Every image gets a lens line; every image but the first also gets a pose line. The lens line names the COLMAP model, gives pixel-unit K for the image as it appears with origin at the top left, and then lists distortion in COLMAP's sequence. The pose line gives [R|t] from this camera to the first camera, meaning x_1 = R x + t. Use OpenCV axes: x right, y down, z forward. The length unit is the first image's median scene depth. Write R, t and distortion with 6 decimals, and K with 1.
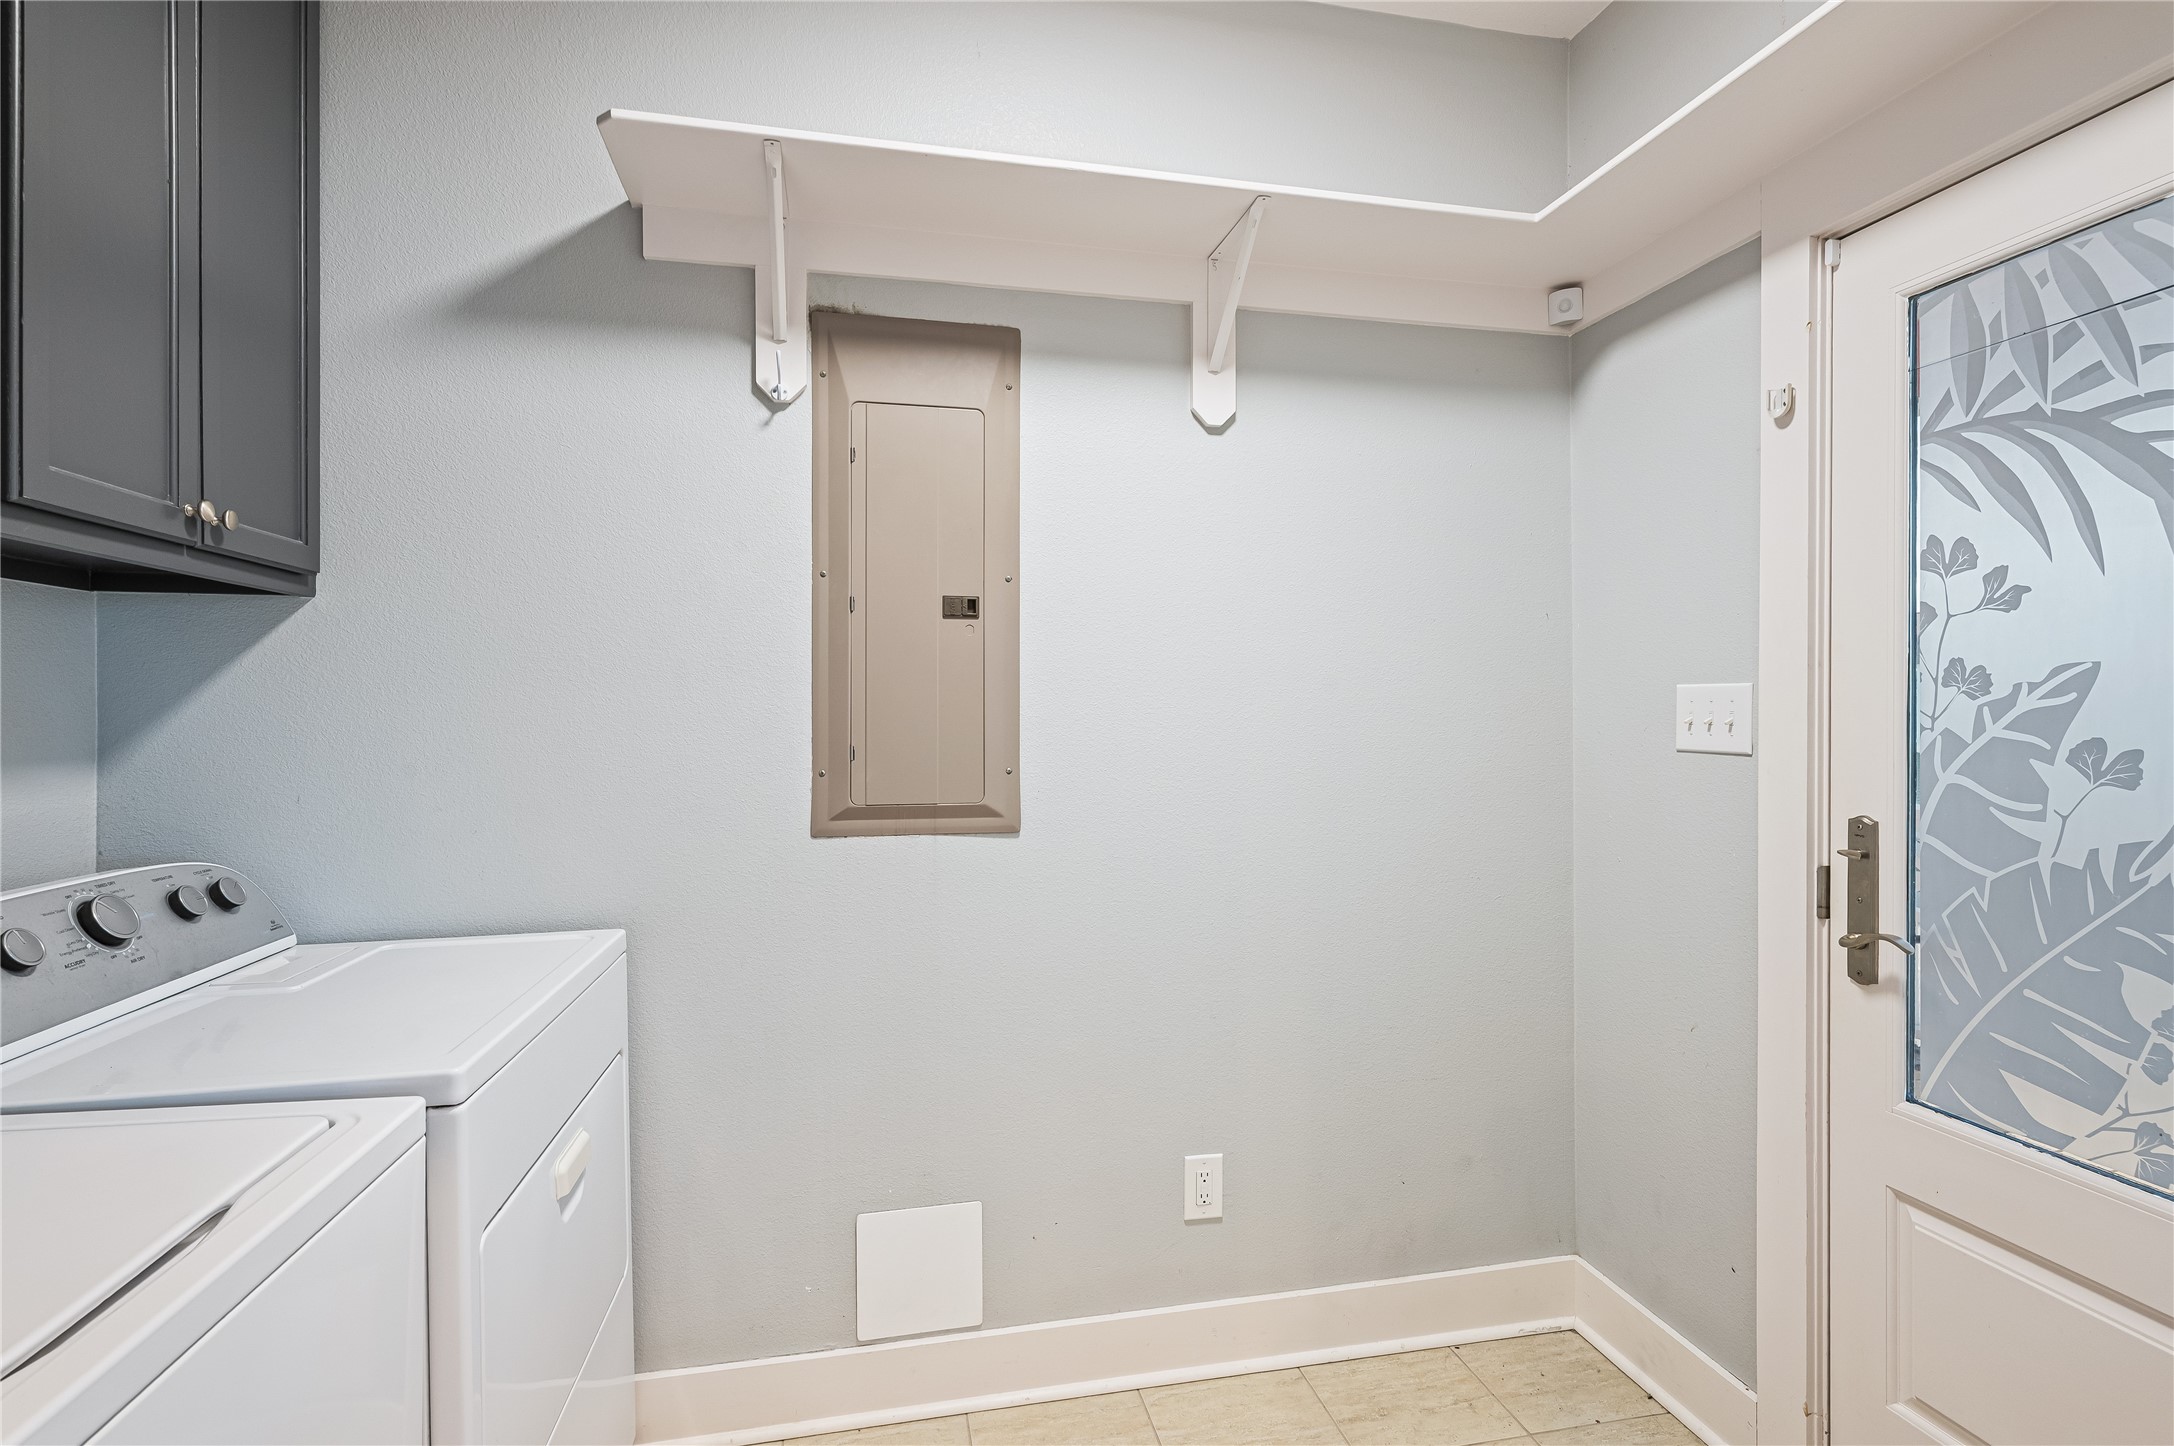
lens RADIAL K [[1047.0, 0, 1086.6], [0, 1047.0, 720.6], [0, 0, 1]] dist [-0.006044, 0.004417]
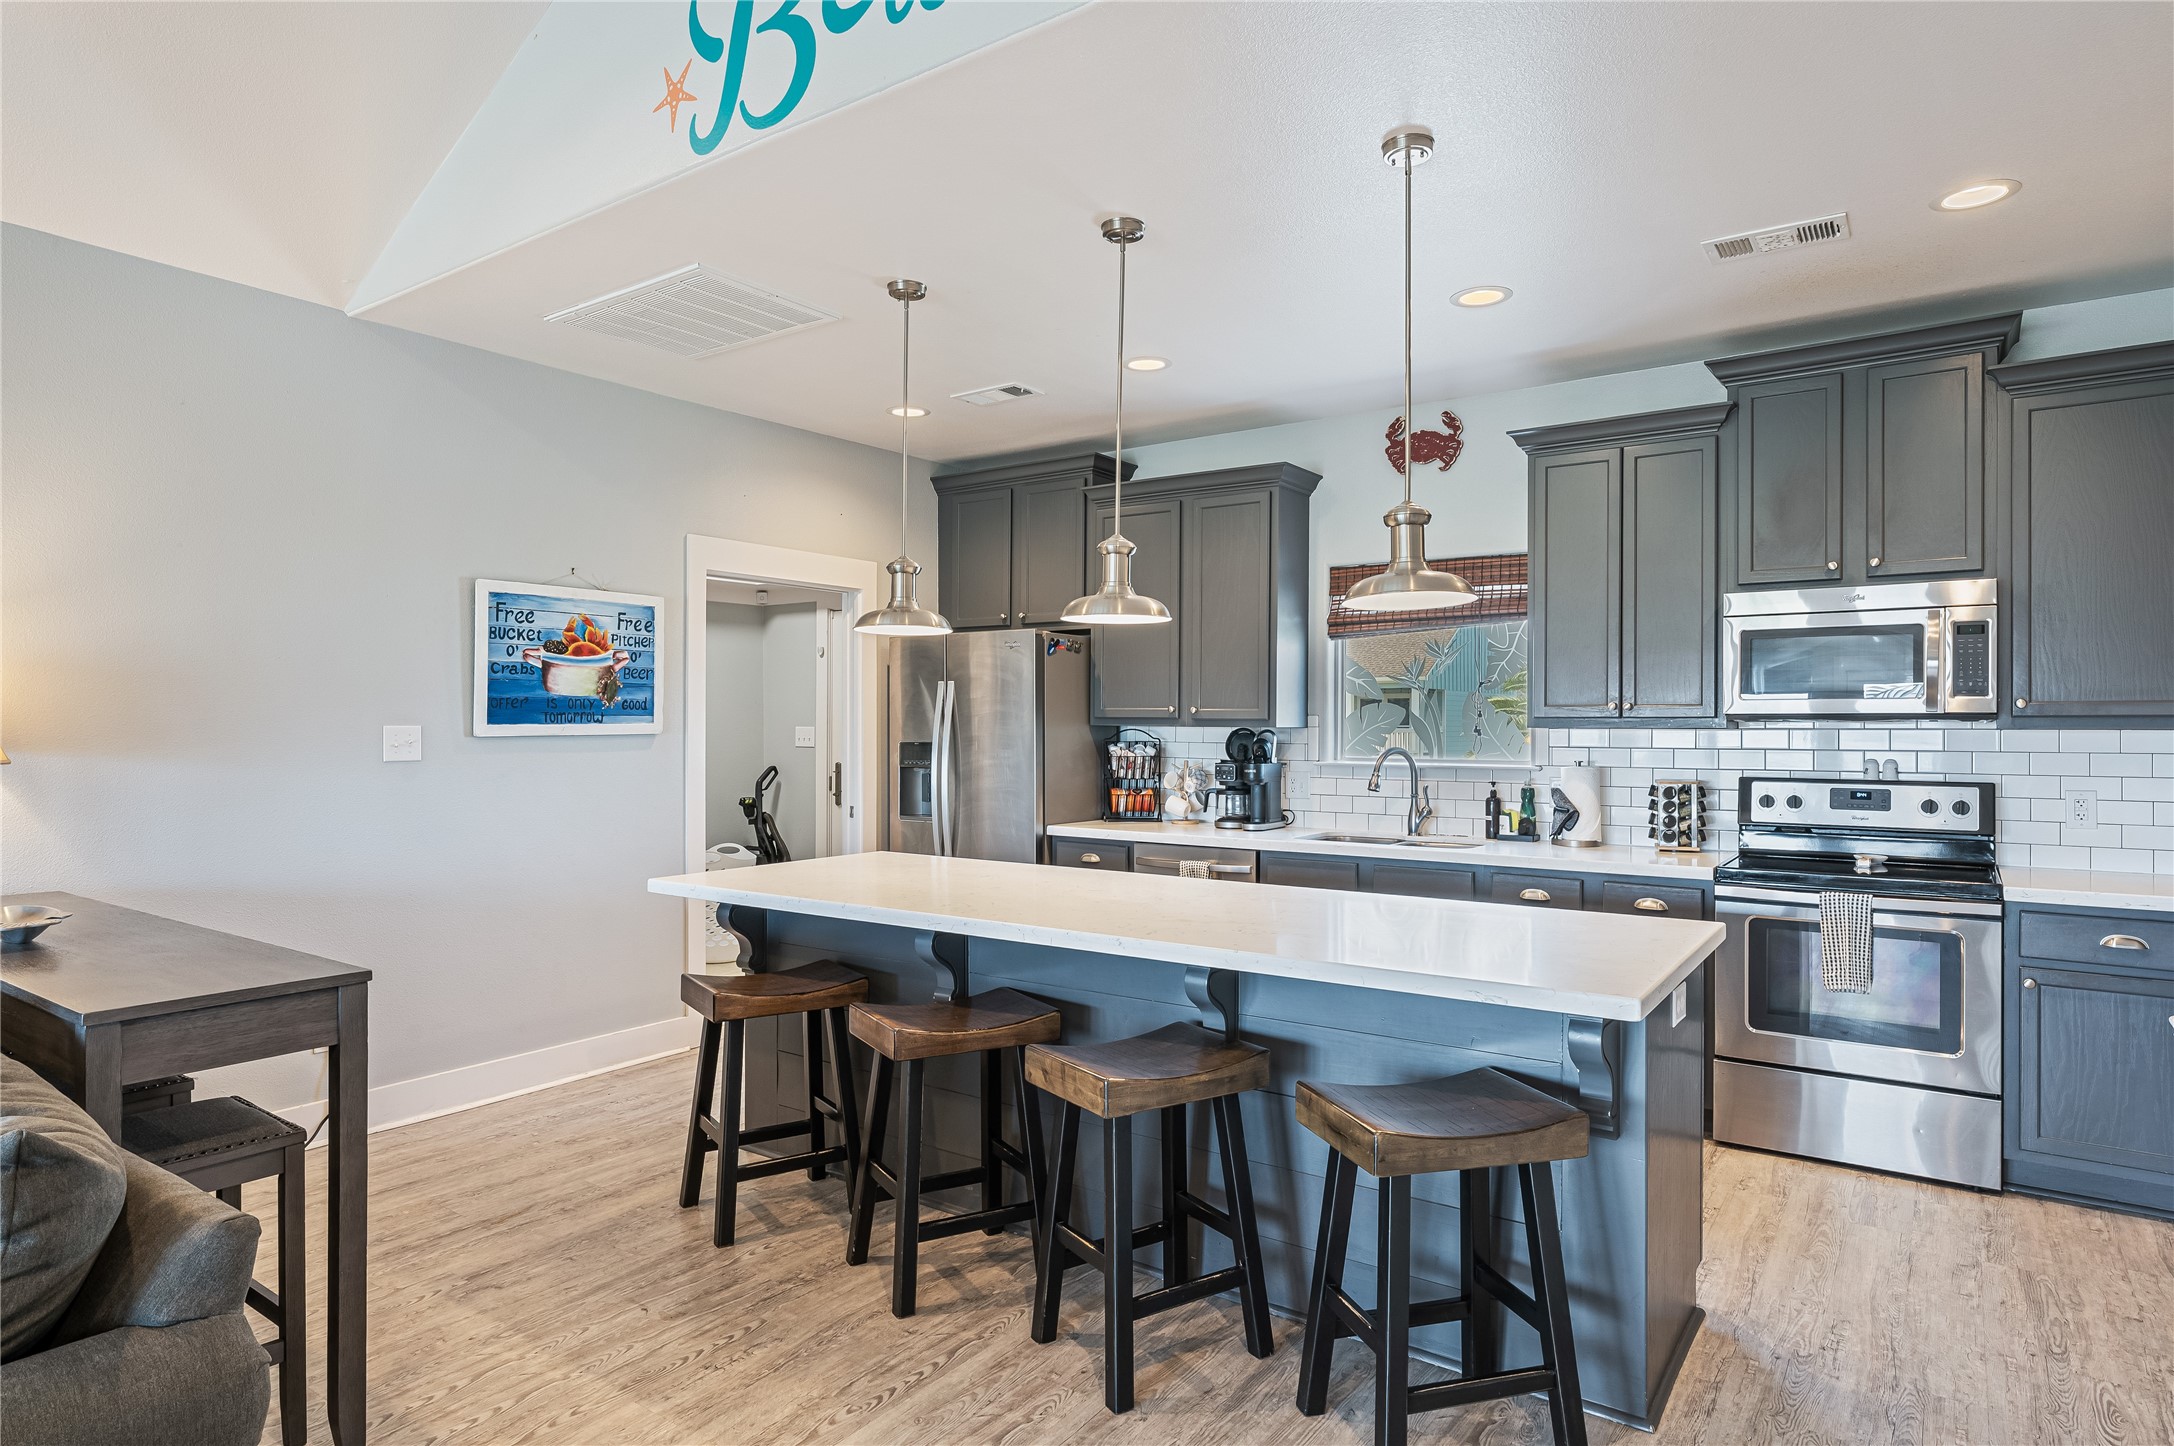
lens RADIAL K [[1241.2, 0, 1091.2], [0, 1241.2, 731.7], [0, 0, 1]] dist [-0.000144, 0.001262]
pose [[0.723997, 0.000648, 0.689803, -1.490914], [0.000293, 0.999999, -0.001247, -0.015553], [-0.689803, 0.001105, 0.723996, -2.533849]]
